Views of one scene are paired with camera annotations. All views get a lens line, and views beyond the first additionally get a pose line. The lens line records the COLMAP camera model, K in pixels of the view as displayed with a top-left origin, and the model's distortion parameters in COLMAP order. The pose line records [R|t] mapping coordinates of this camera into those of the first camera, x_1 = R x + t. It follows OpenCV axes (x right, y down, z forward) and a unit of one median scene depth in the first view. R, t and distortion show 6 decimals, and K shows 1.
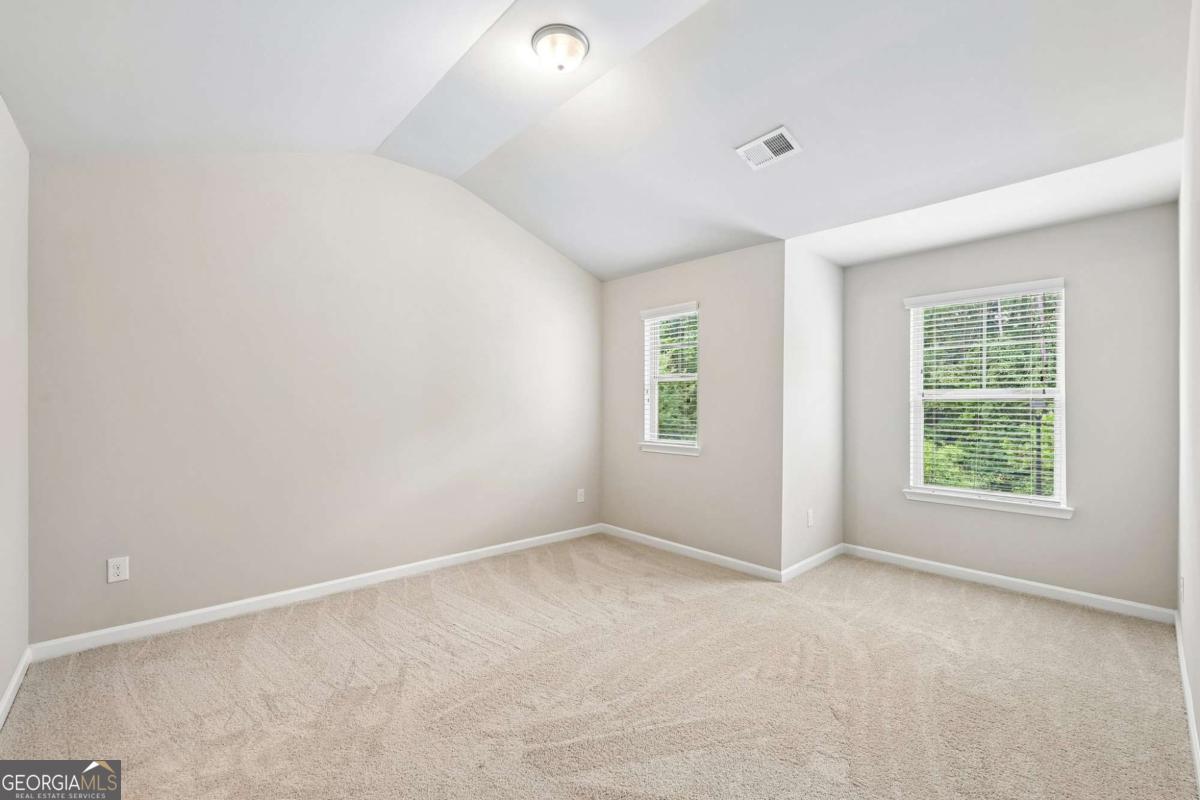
lens RADIAL K [[497.4, 0, 601.3], [0, 497.4, 402.5], [0, 0, 1]] dist [0.001394, 0.000169]
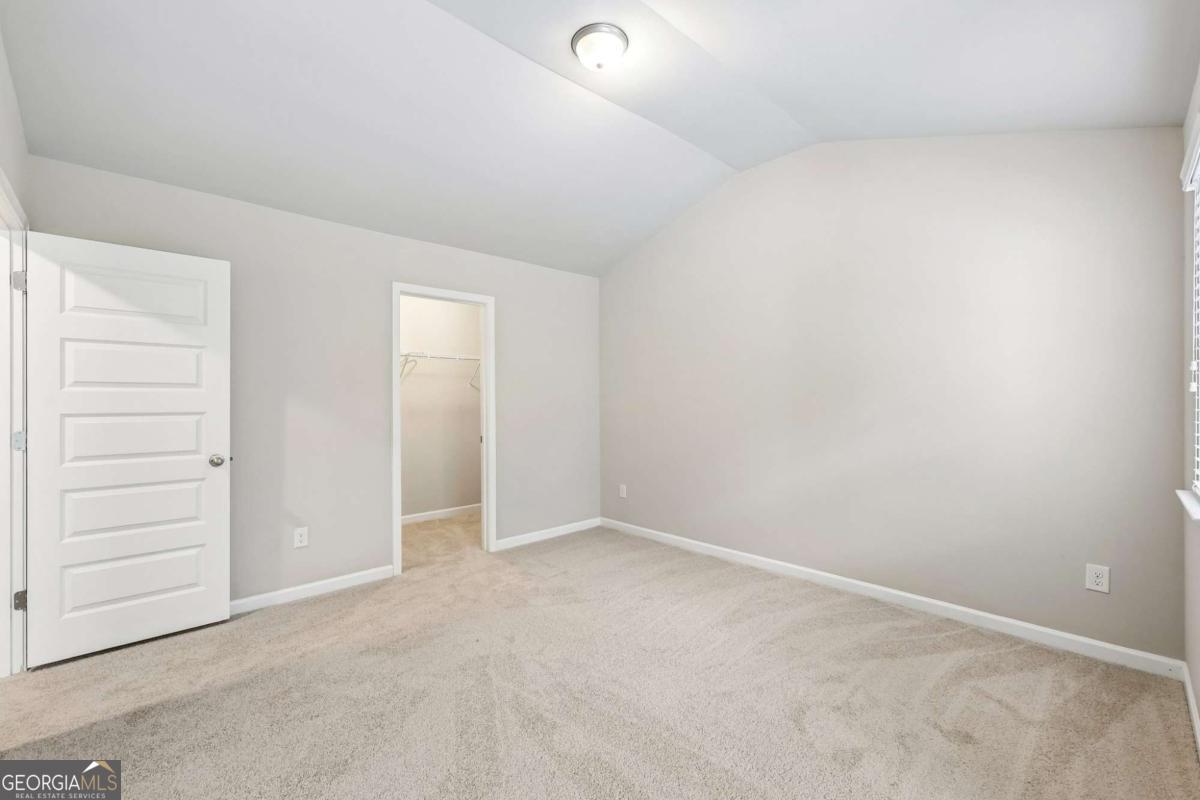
lens RADIAL K [[497.4, 0, 601.2], [0, 497.4, 400.2], [0, 0, 1]] dist [0.001394, 0.000169]
pose [[0.019167, -0.001331, -0.999815, 0.623363], [0.006377, 0.999979, -0.001209, 0.004662], [0.999796, -0.006353, 0.019175, 0.662292]]
